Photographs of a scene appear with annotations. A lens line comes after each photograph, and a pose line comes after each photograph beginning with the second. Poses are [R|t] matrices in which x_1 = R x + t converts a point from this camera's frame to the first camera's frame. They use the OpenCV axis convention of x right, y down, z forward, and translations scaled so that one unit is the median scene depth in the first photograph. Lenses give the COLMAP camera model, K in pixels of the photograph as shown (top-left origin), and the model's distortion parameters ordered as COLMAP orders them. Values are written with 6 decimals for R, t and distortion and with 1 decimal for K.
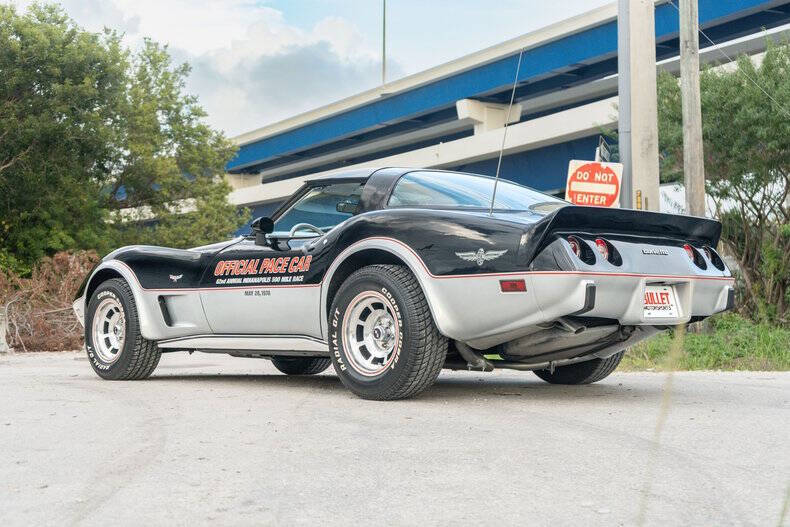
lens RADIAL K [[1117.2, 0, 395.0], [0, 1117.2, 263.5], [0, 0, 1]] dist [0.010165, 0.024834]
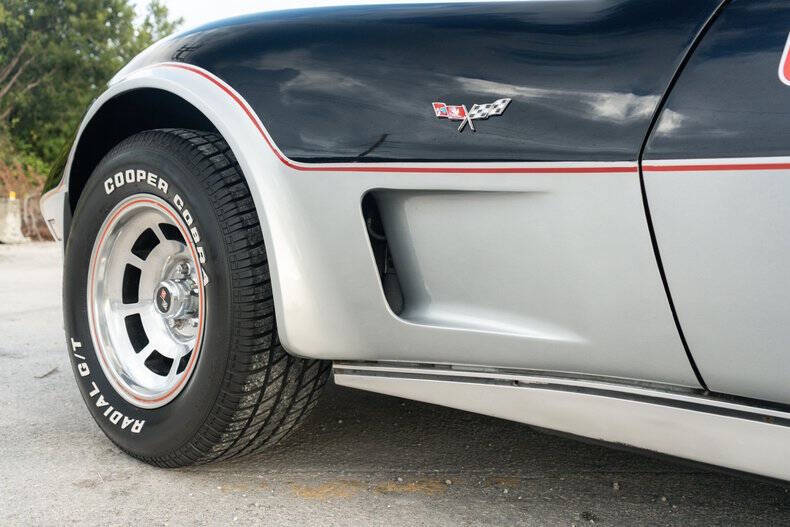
lens RADIAL K [[706.7, 0, 395.0], [0, 706.7, 263.5], [0, 0, 1]] dist [0.001824, 0.007552]
pose [[0.991618, 0.033765, 0.124716, -0.211488], [-0.047324, 0.993087, 0.107416, 0.026206], [-0.120227, -0.112417, 0.986361, 0.801850]]
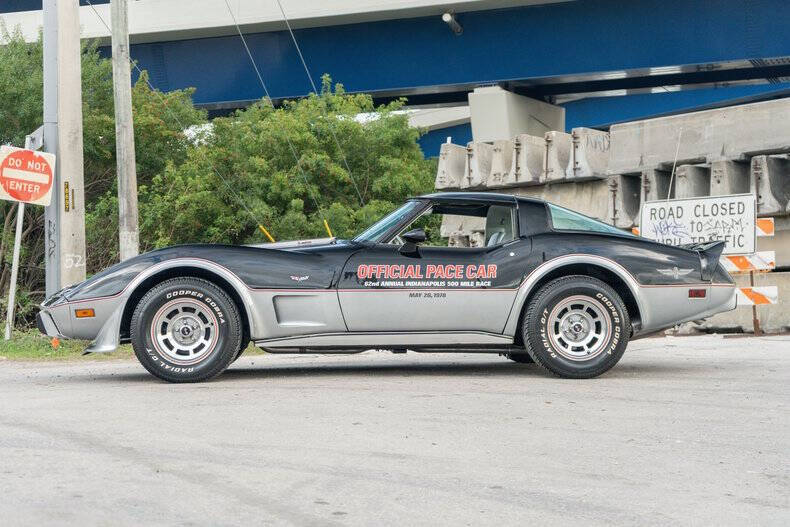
lens RADIAL K [[1117.2, 0, 395.0], [0, 1117.2, 263.5], [0, 0, 1]] dist [0.010165, 0.024834]
pose [[0.633844, 0.020027, 0.773201, -0.877187], [-0.033991, 0.999420, 0.001979, -0.006028], [-0.772713, -0.027536, 0.634158, 0.256538]]
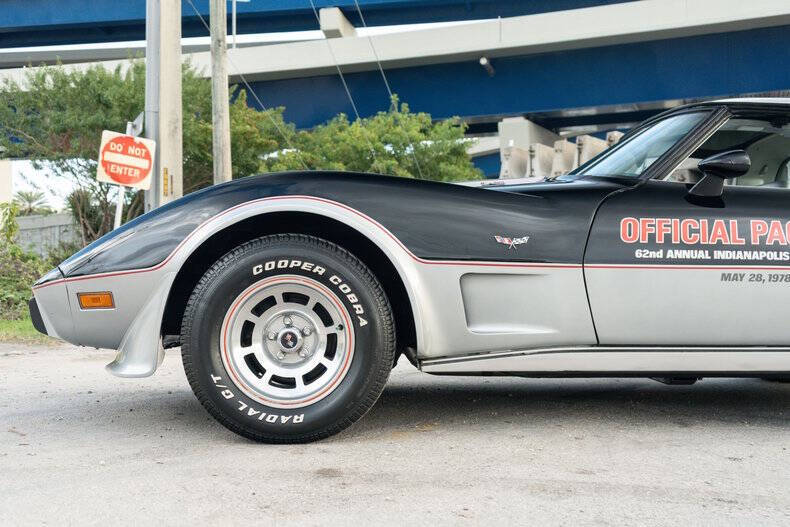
lens RADIAL K [[787.6, 0, 395.0], [0, 787.6, 263.5], [0, 0, 1]] dist [0.000731, 0.006144]
pose [[0.657416, 0.025968, 0.753081, -0.478752], [-0.050066, 0.998703, 0.009269, 0.021052], [-0.751863, -0.043798, 0.657863, 0.741185]]
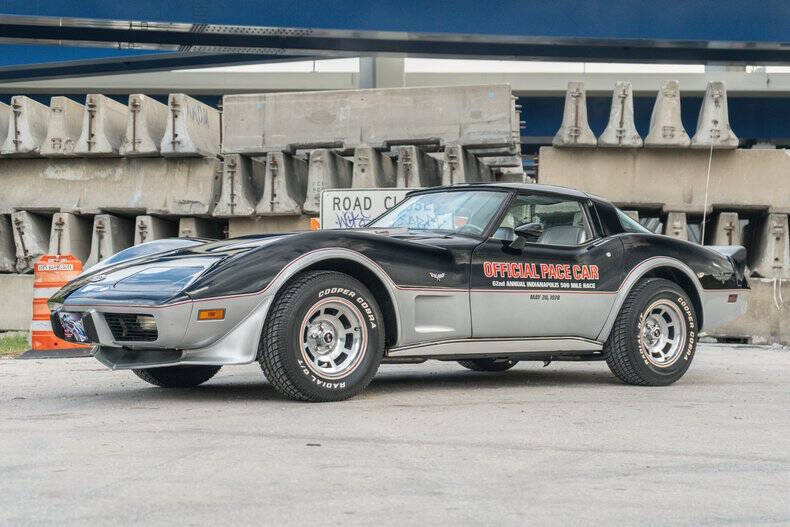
lens RADIAL K [[1344.8, 0, 395.0], [0, 1344.8, 263.5], [0, 0, 1]] dist [0.003742, -0.083519]
pose [[0.108374, 0.023989, 0.993821, -1.174366], [-0.061395, 0.997962, -0.017394, 0.021708], [-0.992213, -0.059130, 0.109626, 0.854661]]
